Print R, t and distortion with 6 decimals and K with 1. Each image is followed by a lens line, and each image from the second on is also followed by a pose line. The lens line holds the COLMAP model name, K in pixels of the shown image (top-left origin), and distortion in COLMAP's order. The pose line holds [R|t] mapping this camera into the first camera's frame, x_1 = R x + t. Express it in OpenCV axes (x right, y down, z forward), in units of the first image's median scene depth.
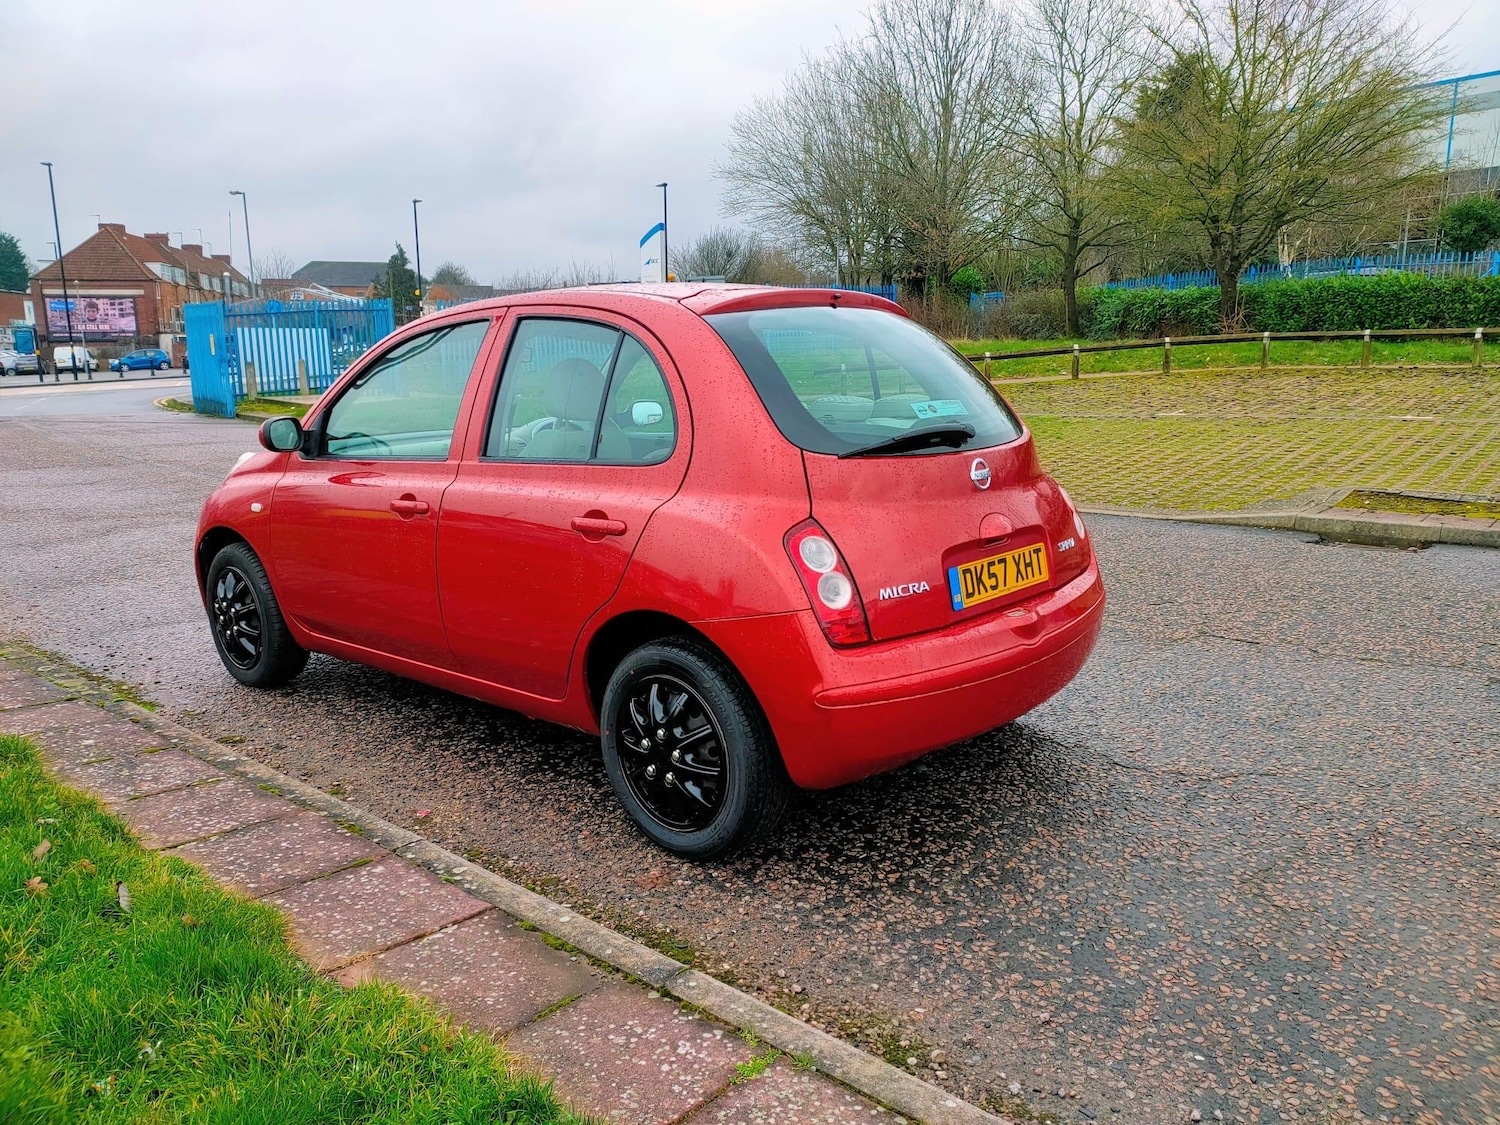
lens RADIAL K [[1110.9, 0, 752.2], [0, 1110.9, 568.7], [0, 0, 1]] dist [0.084628, -0.106697]
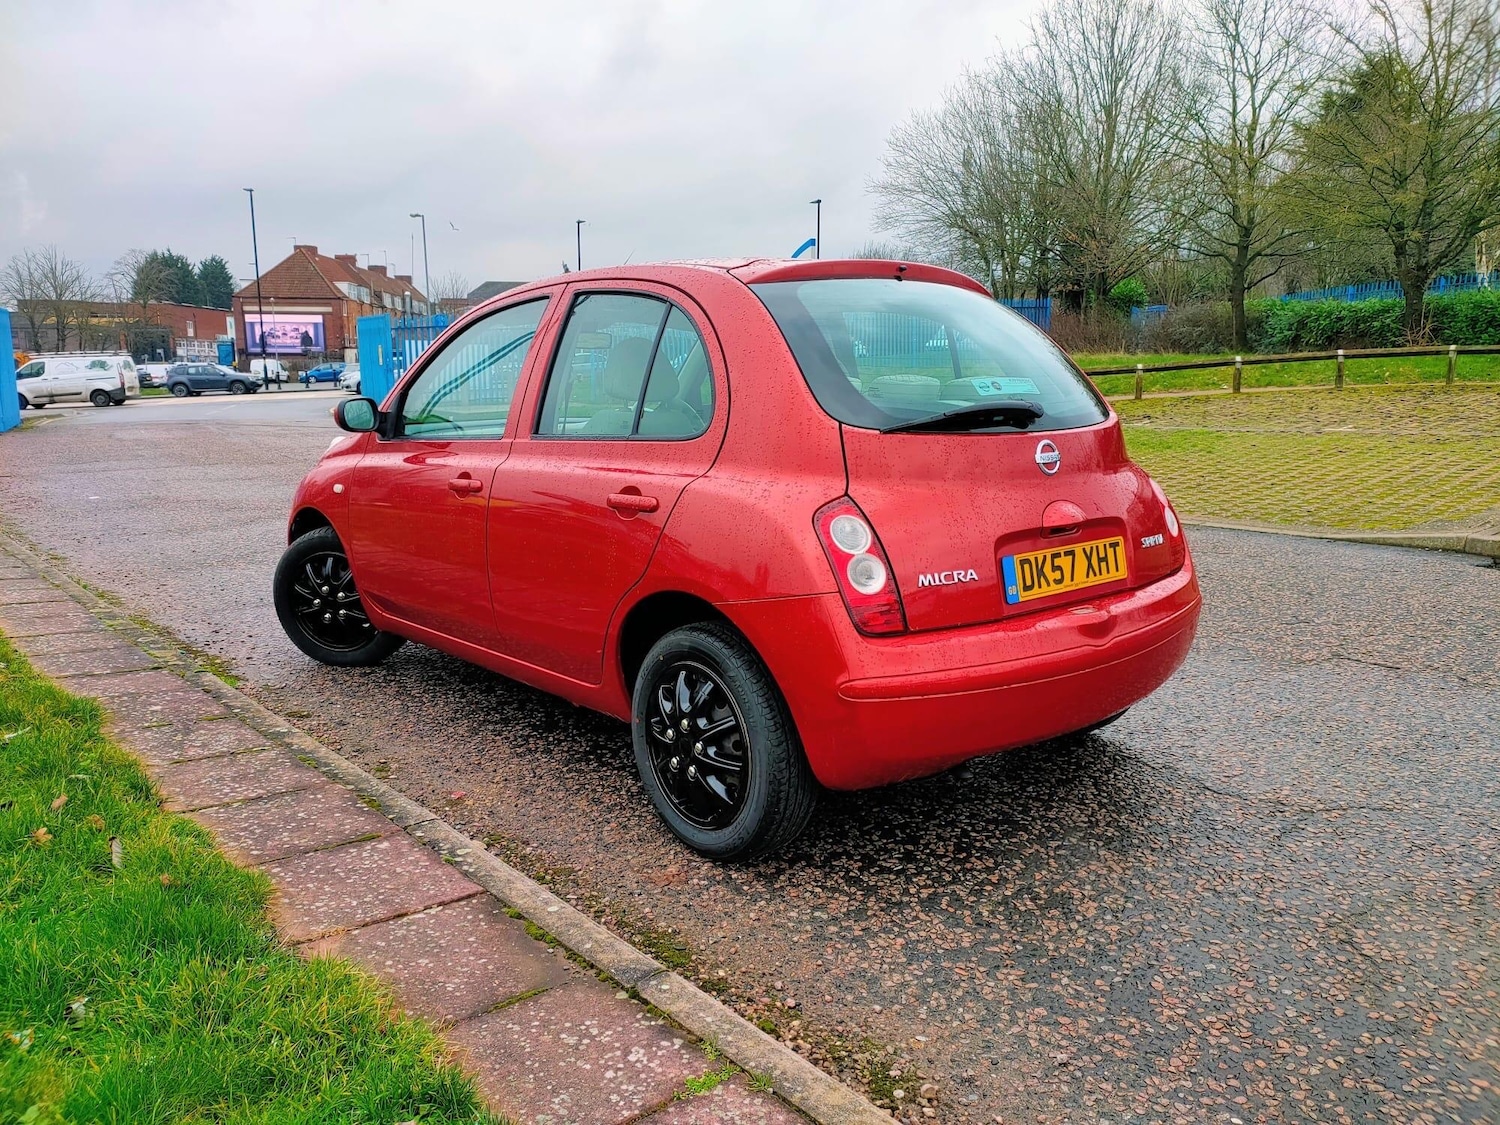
lens RADIAL K [[1114.6, 0, 750.0], [0, 1114.6, 562.5], [0, 0, 1]] dist [0.082267, -0.106186]
pose [[0.990580, 0.031478, -0.133271, 0.084446], [-0.034281, 0.999236, -0.018789, 0.025325], [0.132578, 0.023180, 0.990902, 0.058937]]
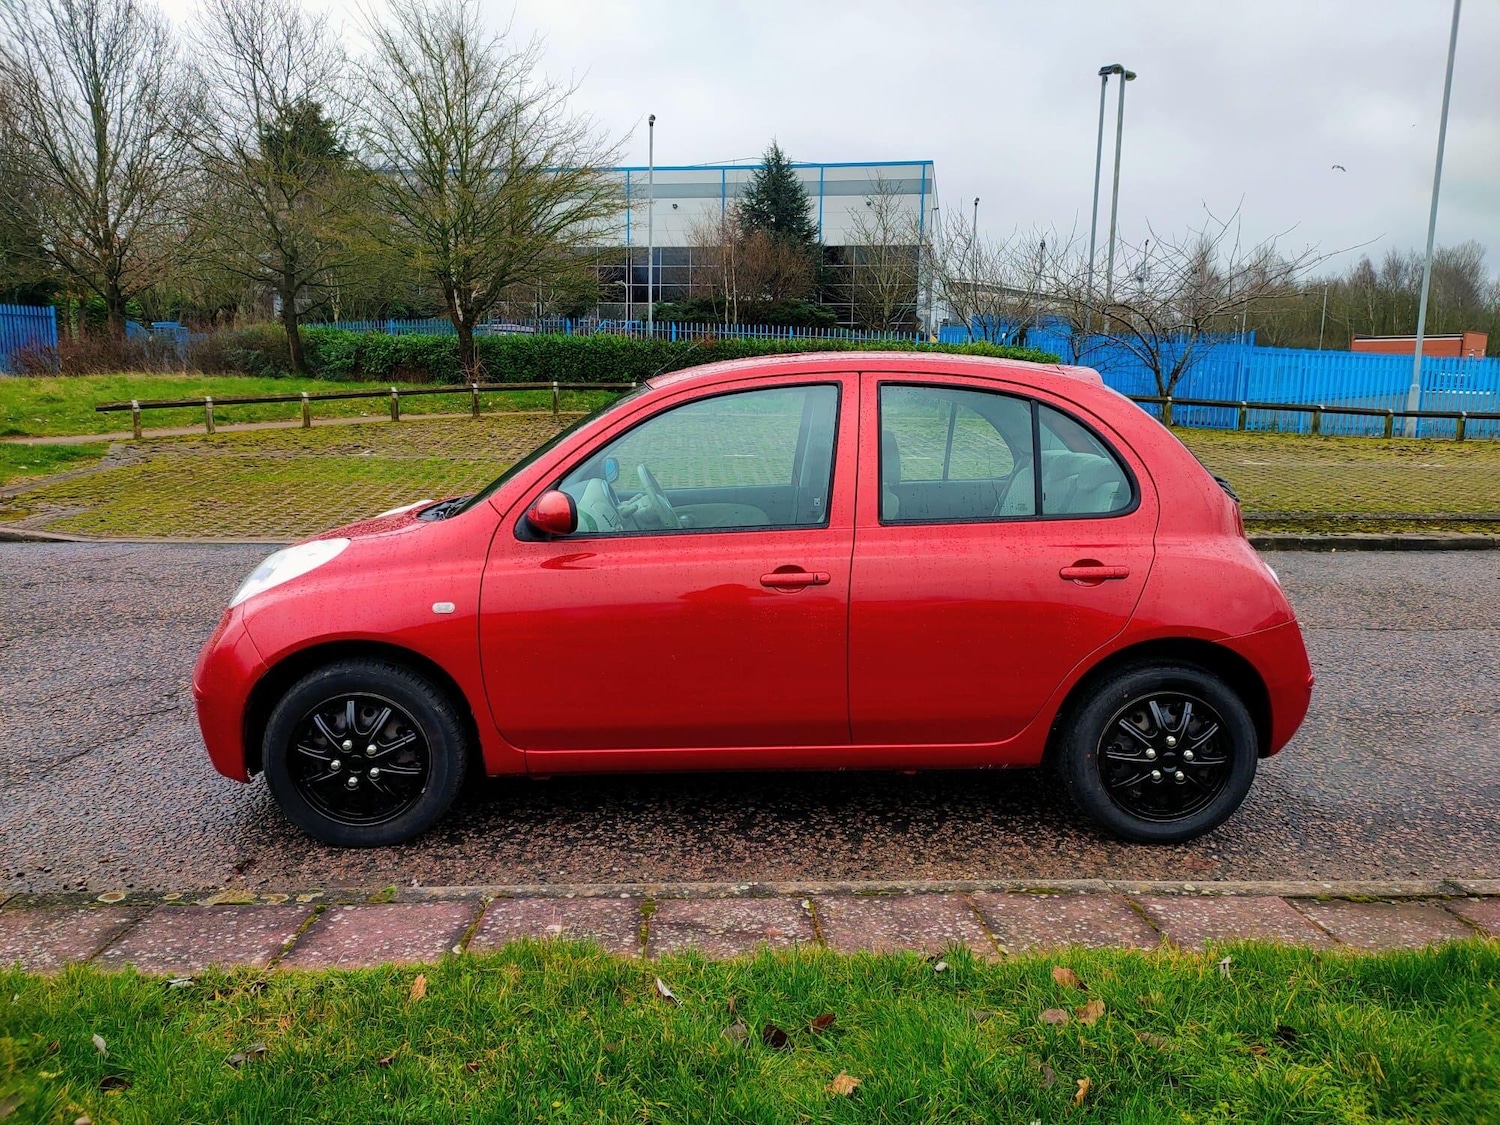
lens RADIAL K [[1107.2, 0, 730.8], [0, 1107.2, 567.8], [0, 0, 1]] dist [0.076761, -0.093392]
pose [[0.725929, -0.089759, 0.681887, -1.076630], [0.111929, 0.993648, 0.011639, -0.089554], [-0.678600, 0.067873, 0.731365, 0.386123]]
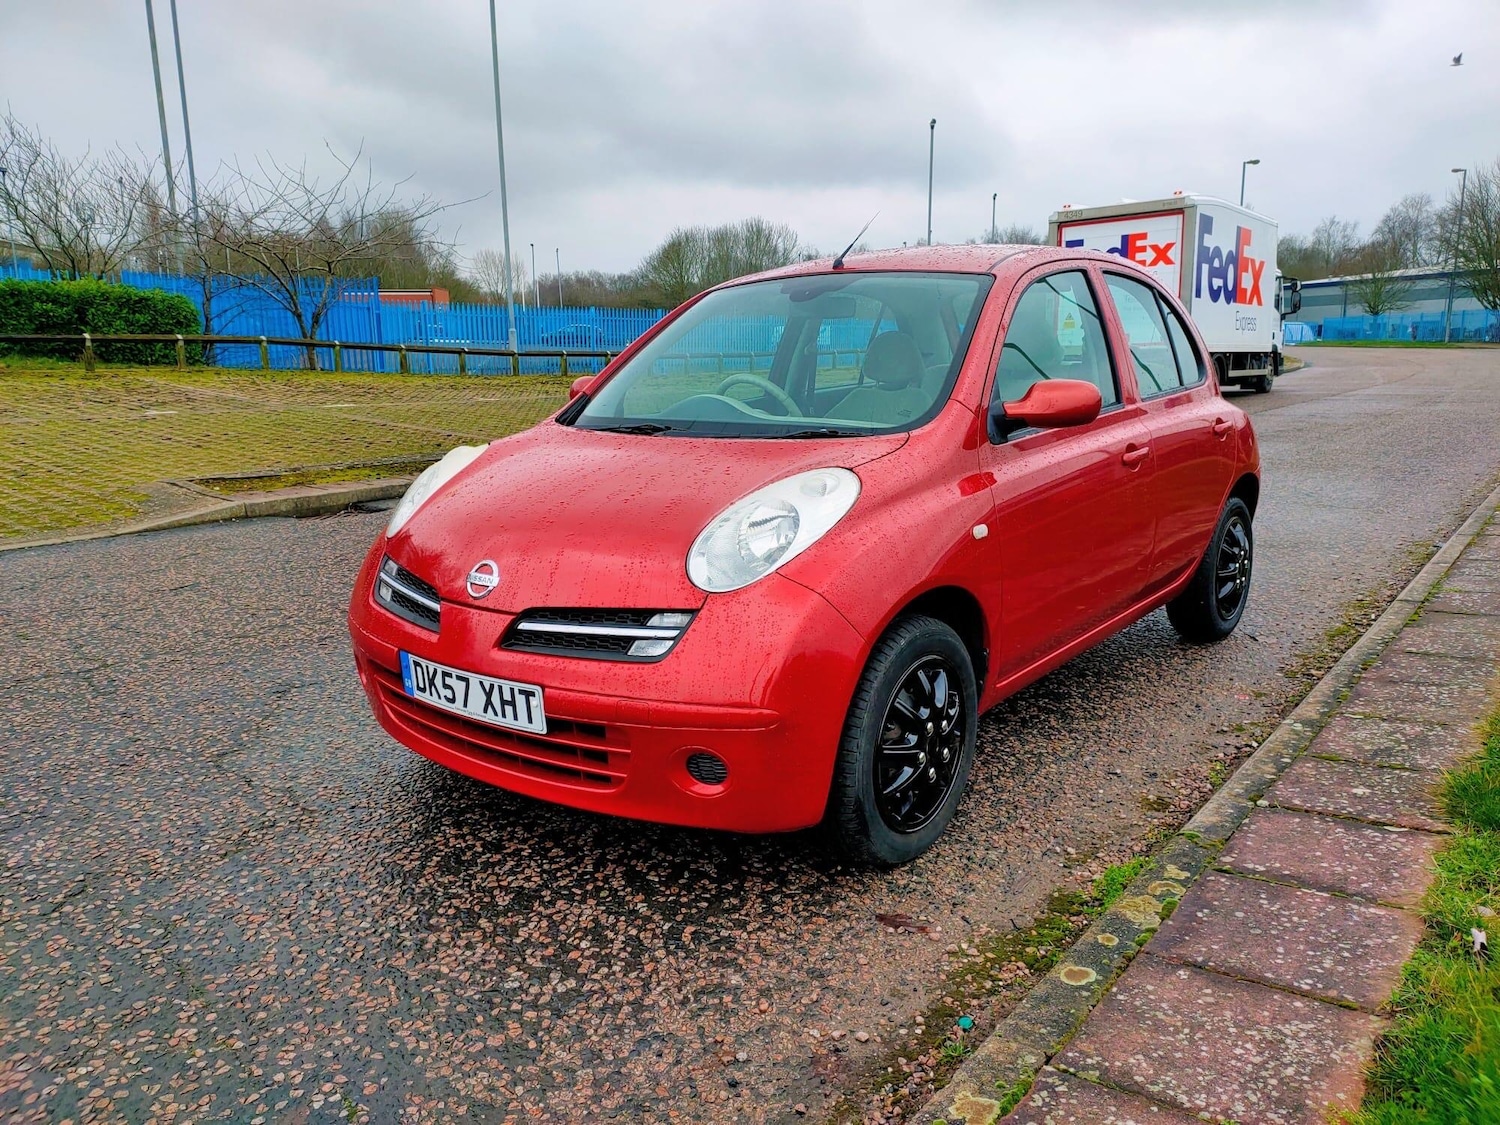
lens RADIAL K [[1113.4, 0, 754.9], [0, 1113.4, 574.7], [0, 0, 1]] dist [0.087101, -0.108010]
pose [[-0.063500, -0.190670, 0.979598, -1.403358], [0.202945, 0.958602, 0.199738, -0.246479], [-0.977129, 0.211488, -0.022176, 1.511889]]
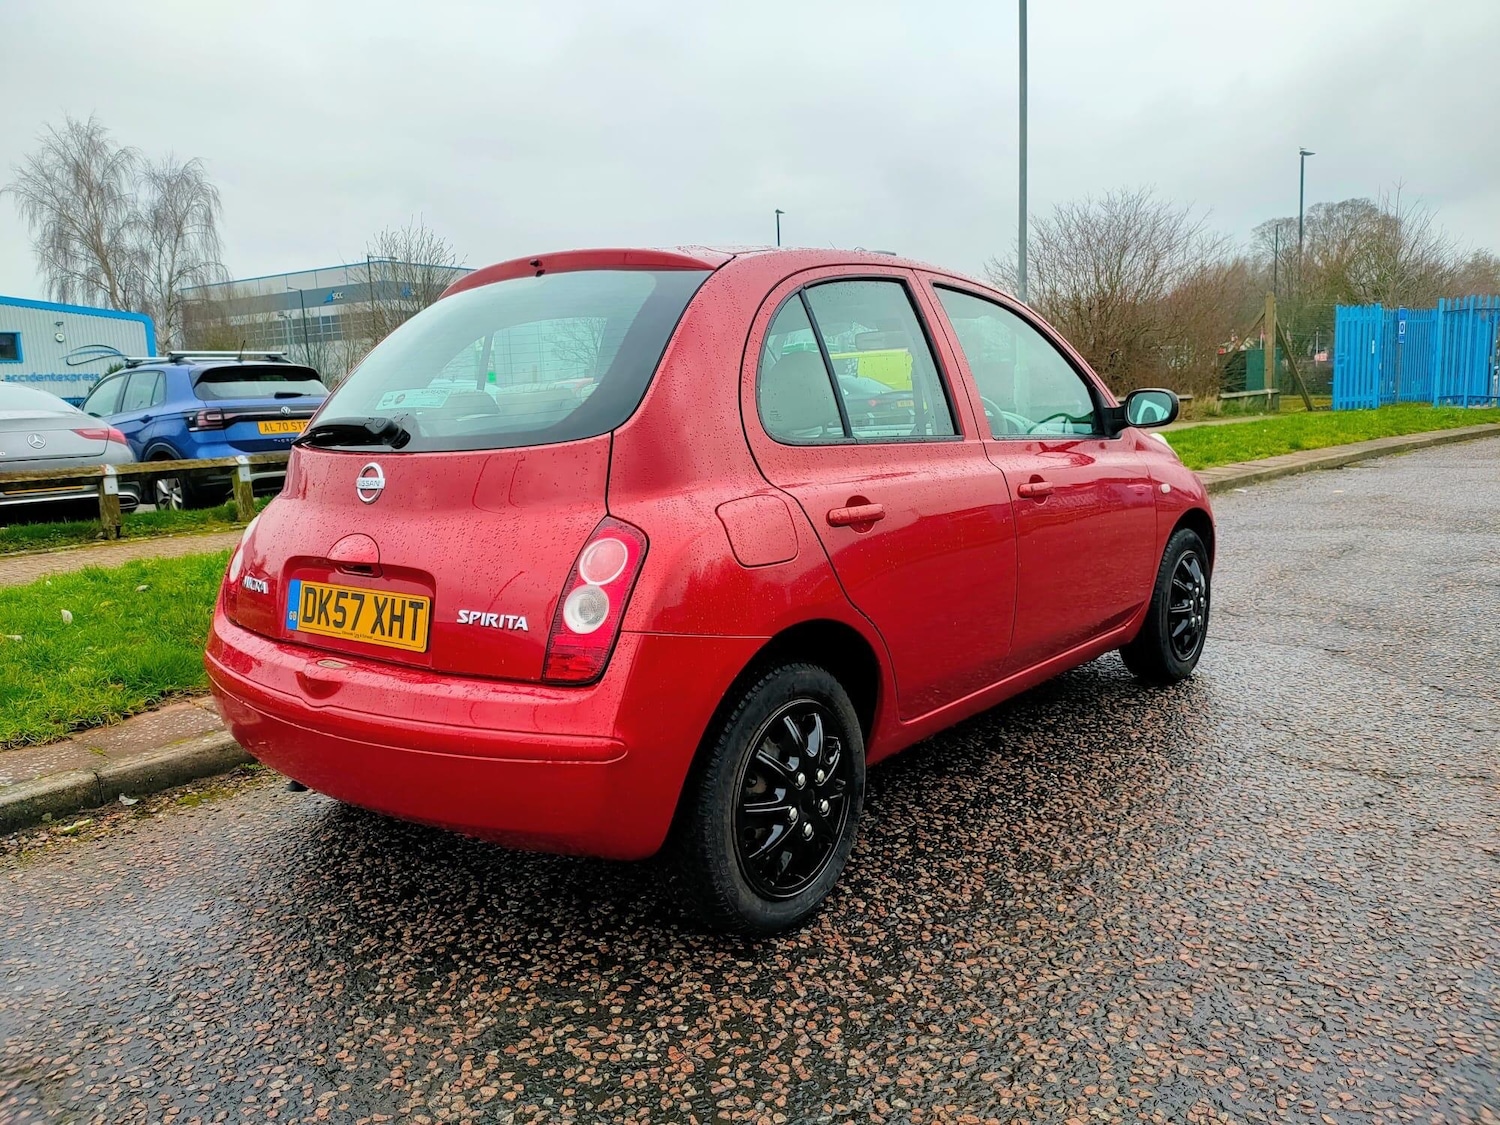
lens RADIAL K [[1110.9, 0, 752.2], [0, 1110.9, 568.7], [0, 0, 1]] dist [0.084628, -0.106697]
pose [[0.046382, 0.158846, -0.986213, 0.951842], [-0.153148, 0.976735, 0.150117, -0.175723], [0.987114, 0.144074, 0.069630, 1.158949]]
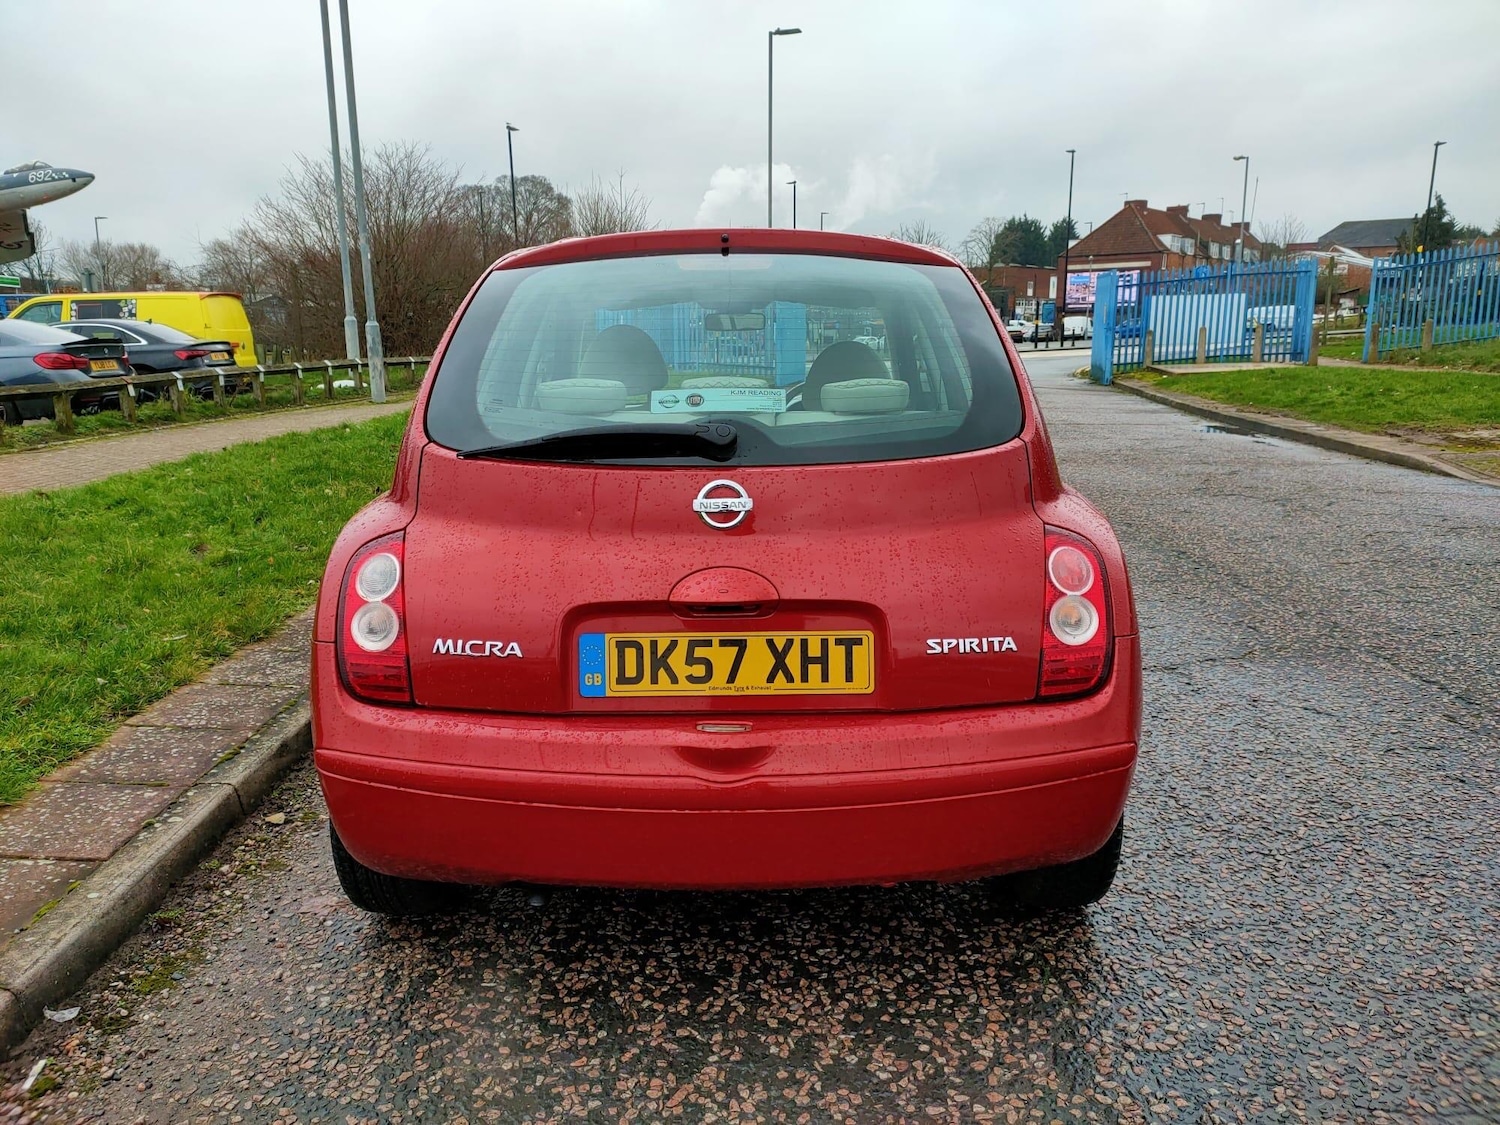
lens RADIAL K [[1107.2, 0, 730.8], [0, 1107.2, 567.8], [0, 0, 1]] dist [0.076761, -0.093392]
pose [[0.660916, 0.160150, -0.733173, 0.652445], [-0.139817, 0.986136, 0.089369, -0.101649], [0.737321, 0.043444, 0.674145, 0.544079]]
